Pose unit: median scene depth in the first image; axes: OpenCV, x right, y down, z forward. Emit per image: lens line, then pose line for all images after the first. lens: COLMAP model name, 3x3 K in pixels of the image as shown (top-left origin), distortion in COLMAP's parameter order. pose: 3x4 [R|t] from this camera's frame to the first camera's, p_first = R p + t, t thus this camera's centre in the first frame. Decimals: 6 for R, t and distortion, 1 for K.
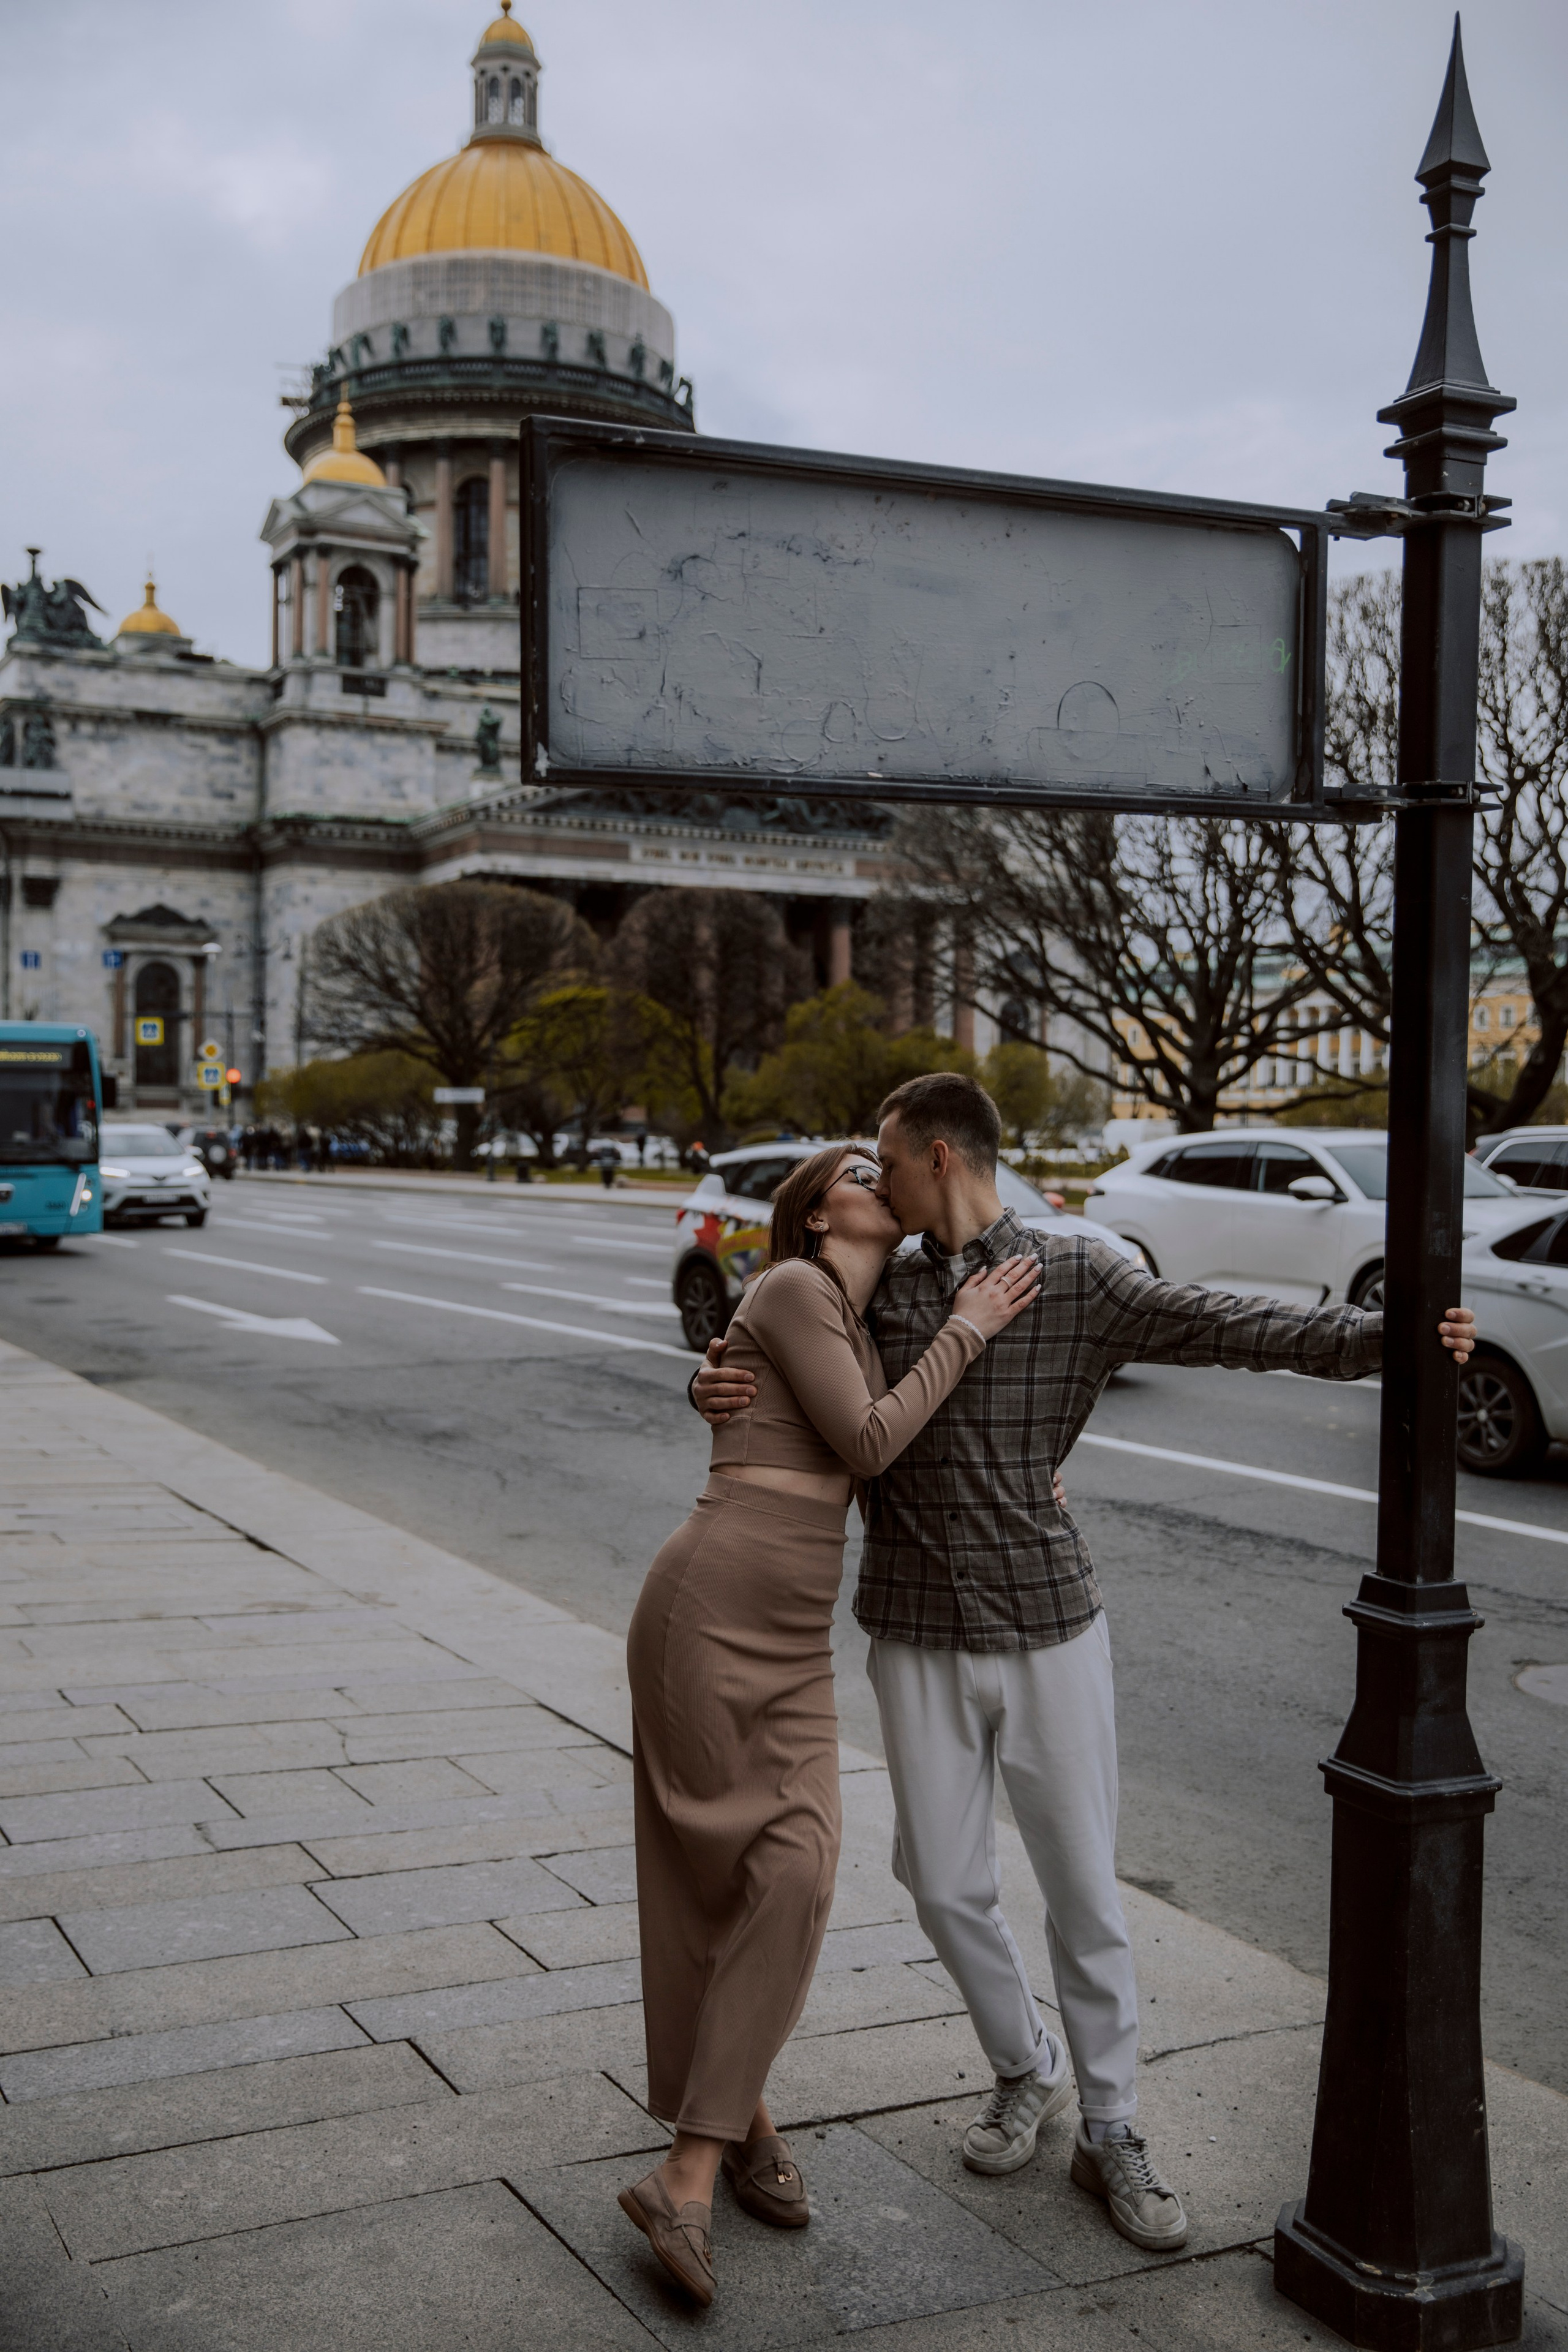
lens RADIAL K [[2377.3, 0, 784.0], [0, 2377.3, 1176.0], [0, 0, 1]] dist [-0.019443, 0.176484]
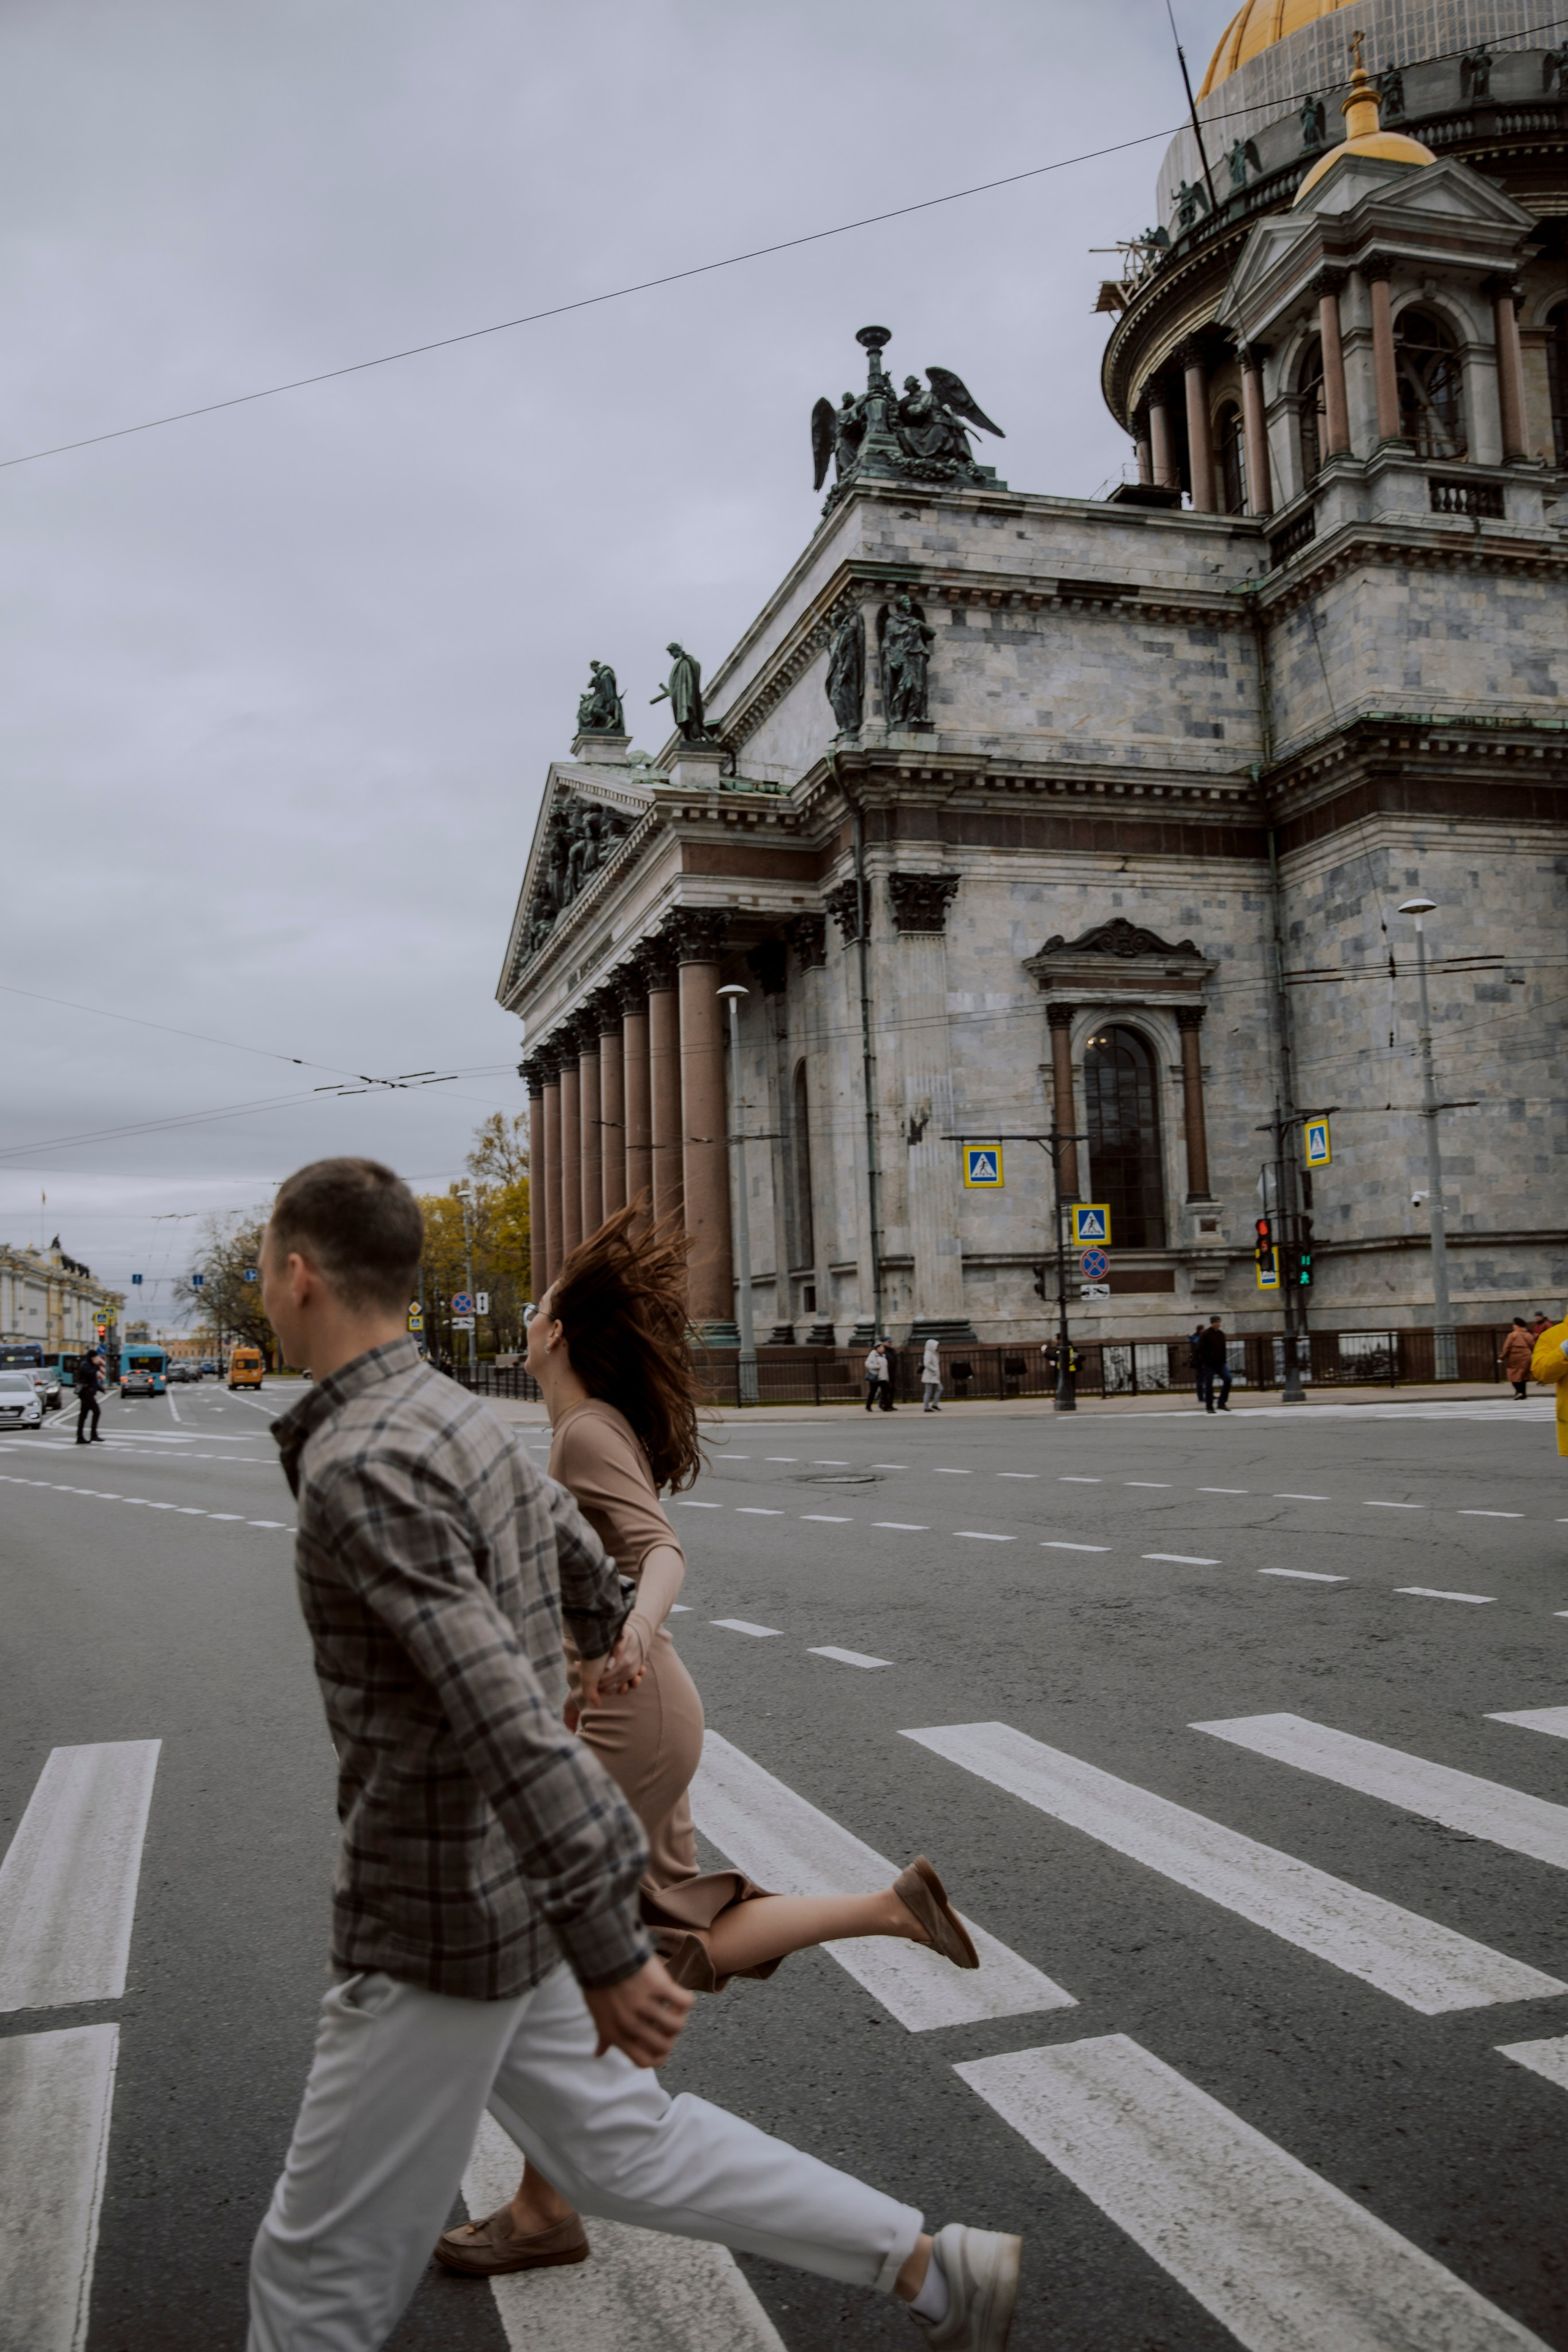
lens RADIAL K [[1888.6, 0, 782.0], [0, 1888.6, 1144.3], [0, 0, 1]] dist [0.003031, 0.002082]
pose [[0.979186, -0.069596, -0.190658, -0.260103], [0.044288, 0.990001, -0.133924, -0.007700], [0.198072, 0.122693, 0.972478, 0.567132]]
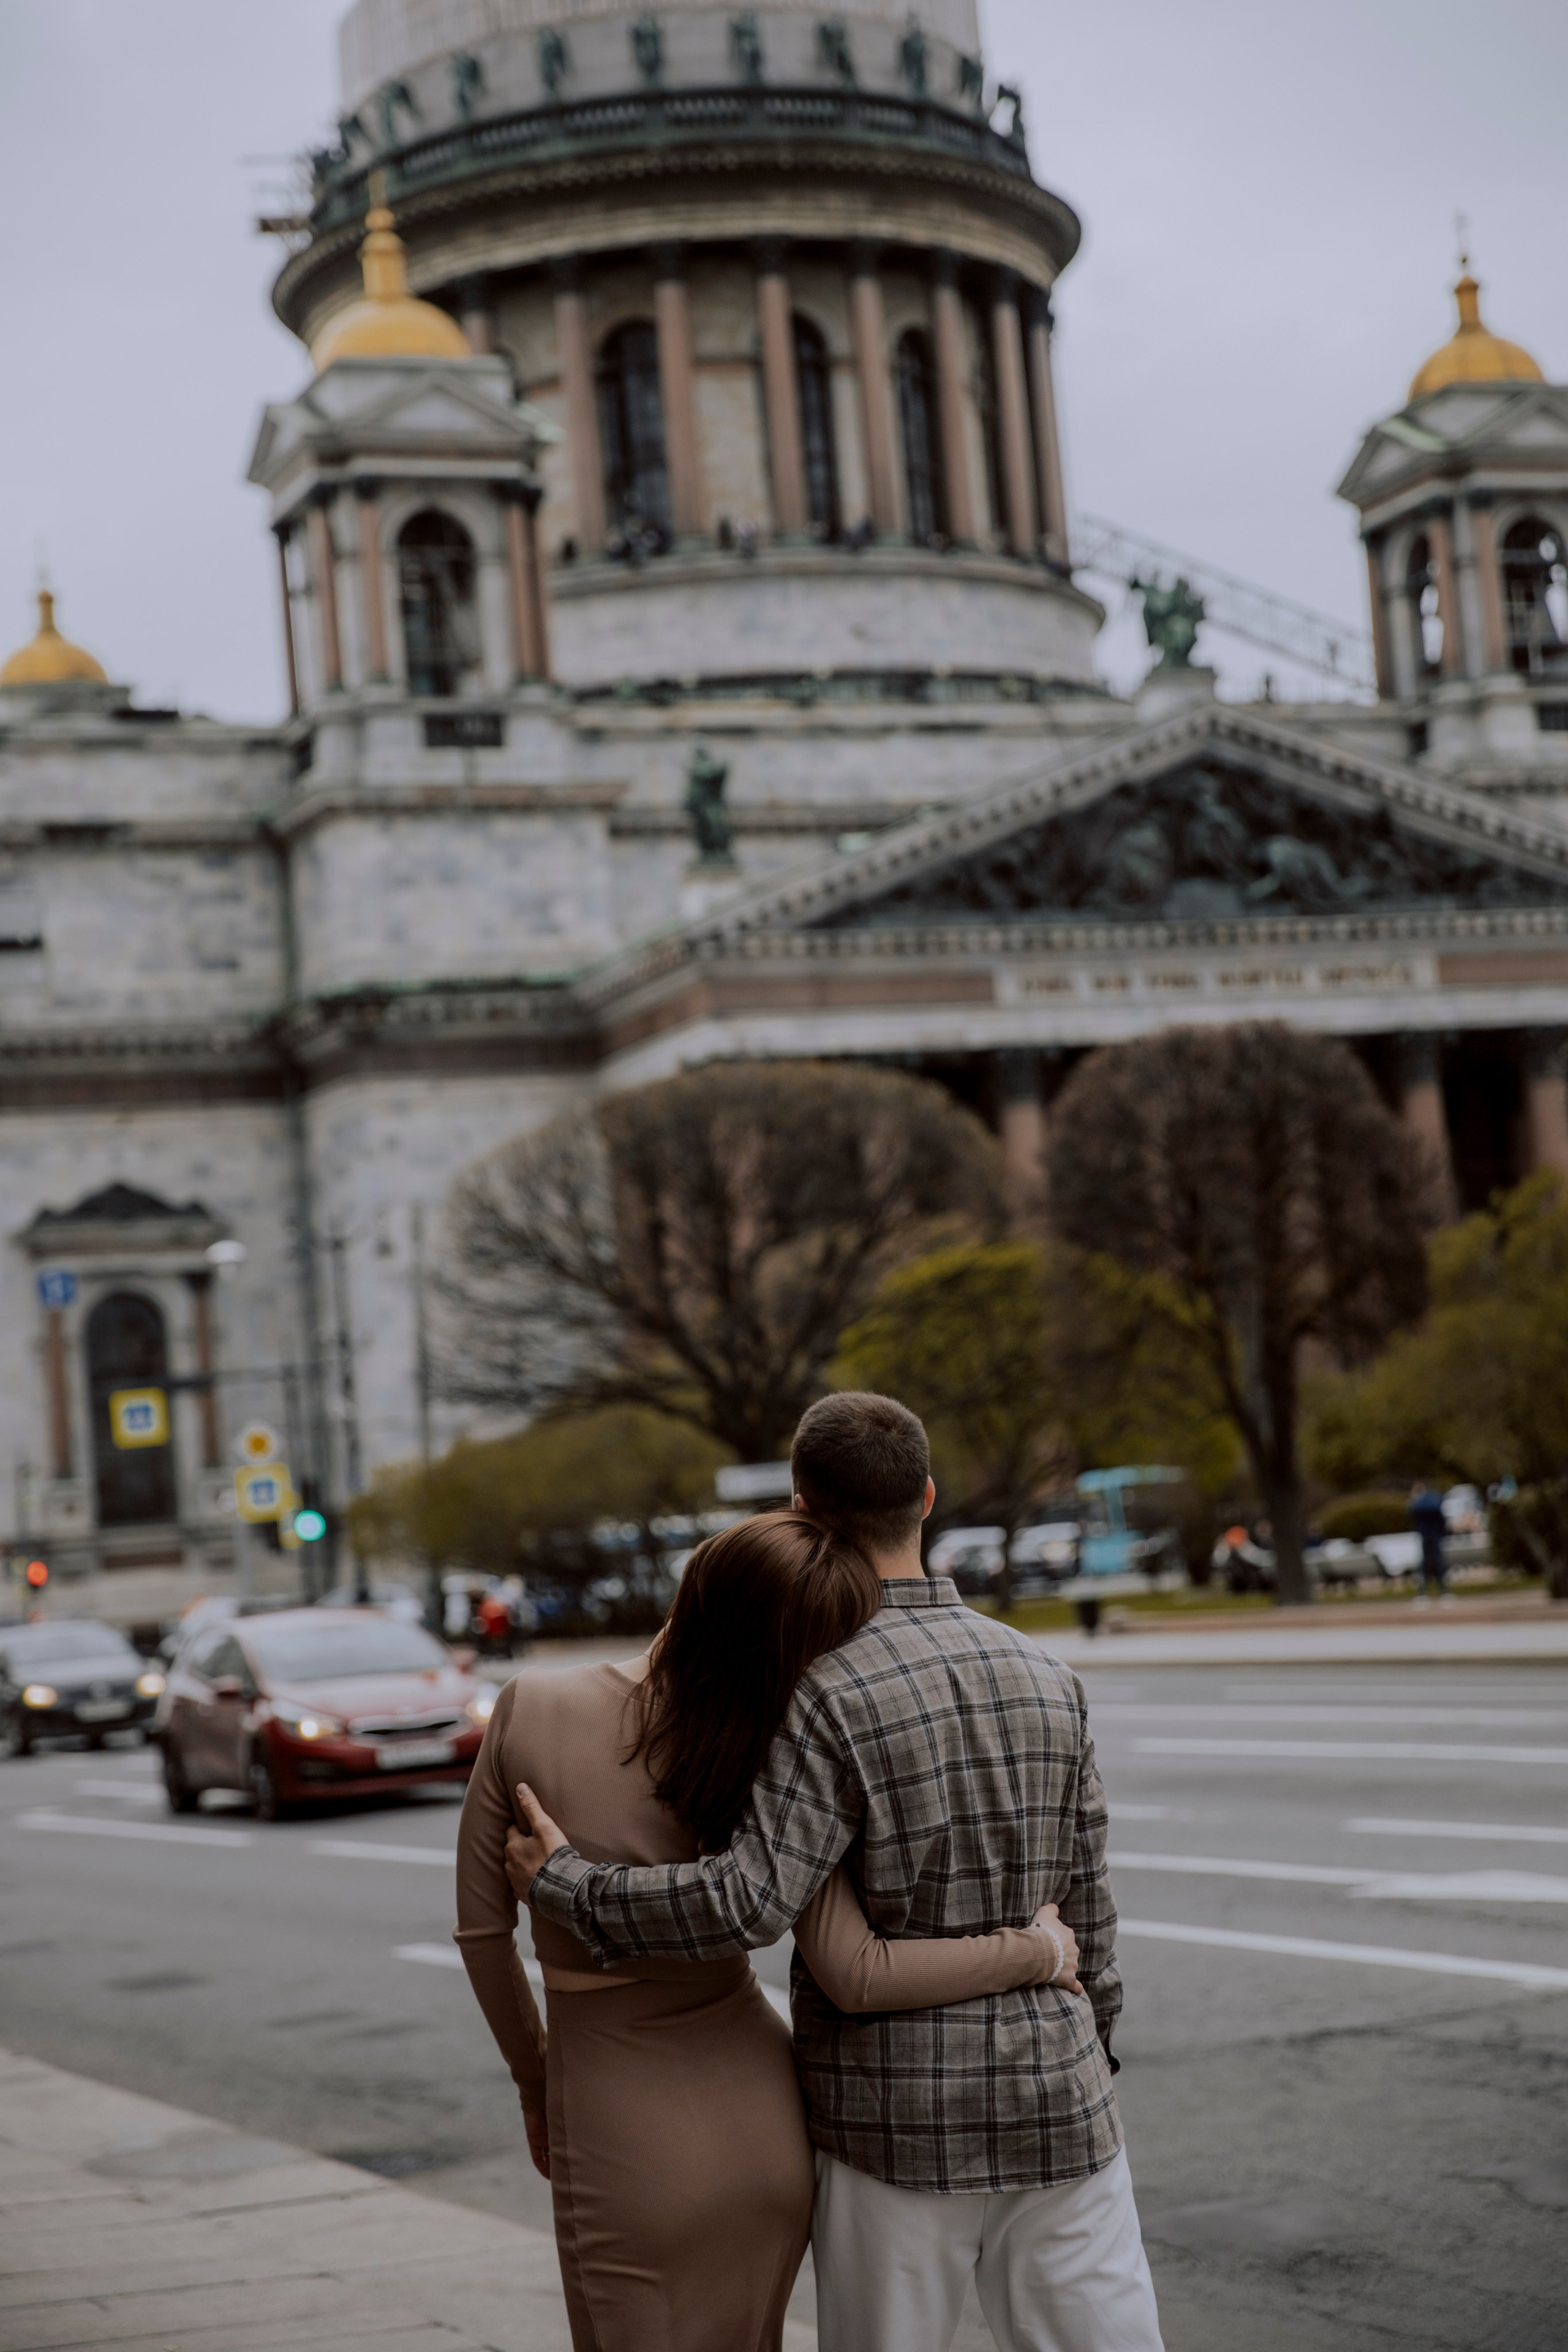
lens RADIAL K [[4558.2, 0, 784.0], [0, 4558.2, 1176.0], [0, 0, 1]] dist [0.240907, -0.086989]
pose [[0.988920, -0.103079, -0.106830, -0.007913], [0.092465, 0.990686, -0.099957, -0.000218], [0.116138, 0.088972, 0.989240, 0.011613]]
